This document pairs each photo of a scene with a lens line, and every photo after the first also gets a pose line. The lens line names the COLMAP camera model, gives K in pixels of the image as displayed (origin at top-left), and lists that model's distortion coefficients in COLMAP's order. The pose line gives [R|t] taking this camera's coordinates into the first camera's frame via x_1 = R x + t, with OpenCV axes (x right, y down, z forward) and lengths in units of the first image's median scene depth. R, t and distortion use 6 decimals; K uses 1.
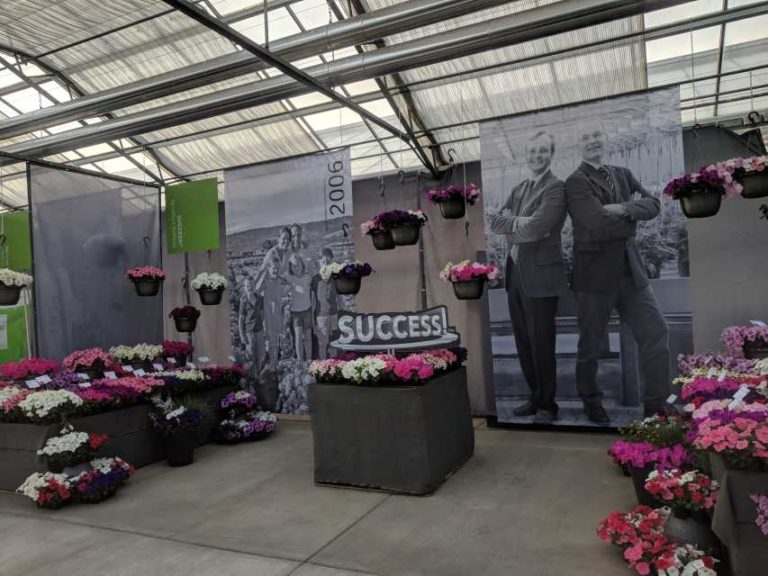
lens RADIAL K [[576.0, 0, 387.9], [0, 576.0, 286.4], [0, 0, 1]] dist [0.009316, 0.011183]
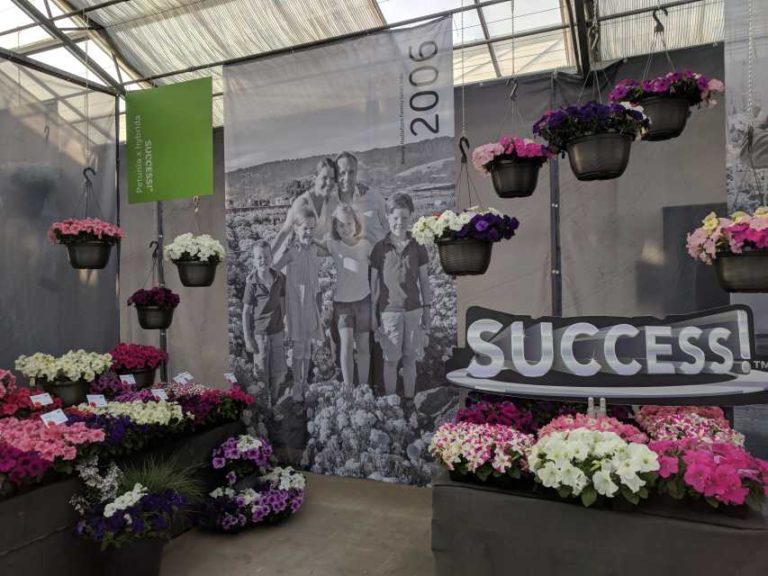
lens RADIAL K [[576.0, 0, 382.1], [0, 576.0, 287.1], [0, 0, 1]] dist [0.009316, 0.011183]
pose [[0.999338, 0.029142, 0.021763, -0.136214], [-0.029726, 0.999192, 0.027042, 0.011329], [-0.020957, -0.027671, 0.999397, 0.423217]]
